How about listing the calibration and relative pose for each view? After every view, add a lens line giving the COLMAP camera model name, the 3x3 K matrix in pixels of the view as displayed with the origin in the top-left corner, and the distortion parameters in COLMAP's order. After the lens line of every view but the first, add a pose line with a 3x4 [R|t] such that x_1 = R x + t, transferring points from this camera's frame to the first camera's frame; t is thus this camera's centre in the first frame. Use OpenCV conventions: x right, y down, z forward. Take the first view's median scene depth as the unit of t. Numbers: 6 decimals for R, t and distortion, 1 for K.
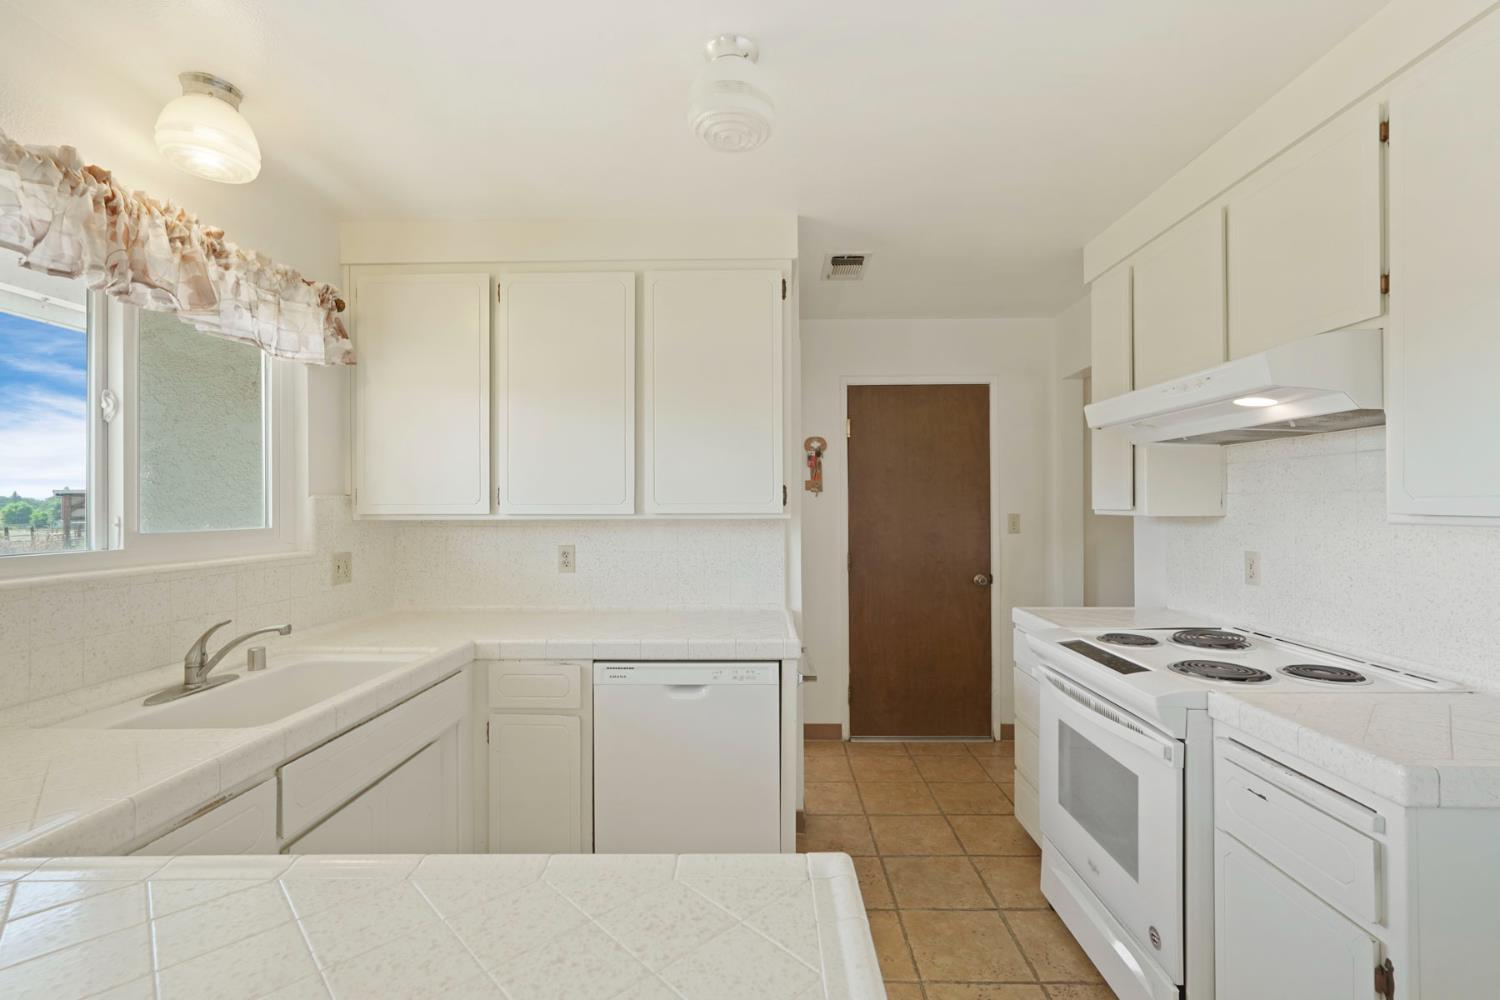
lens RADIAL K [[652.9, 0, 750.0], [0, 652.9, 500.0], [0, 0, 1]] dist [-0.013990, 0.006882]
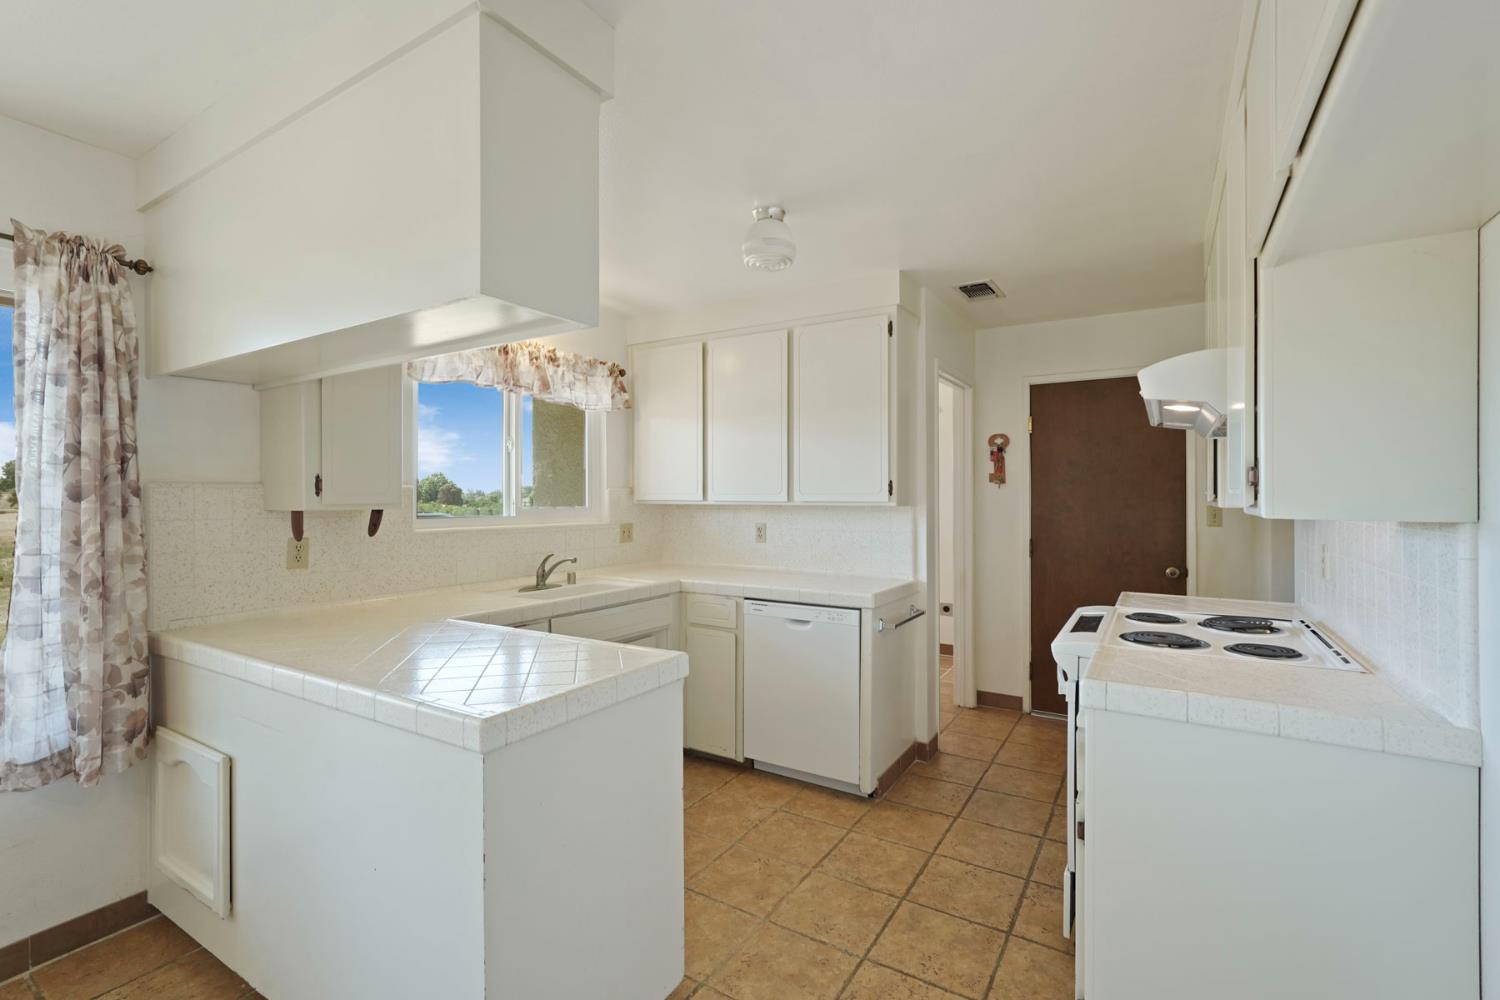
lens RADIAL K [[652.9, 0, 750.0], [0, 652.9, 500.0], [0, 0, 1]] dist [-0.013990, 0.006882]
pose [[0.865487, 0.008774, -0.500854, 0.486184], [-0.000441, 0.999860, 0.016753, -0.005782], [0.500931, -0.014278, 0.865370, -0.276638]]
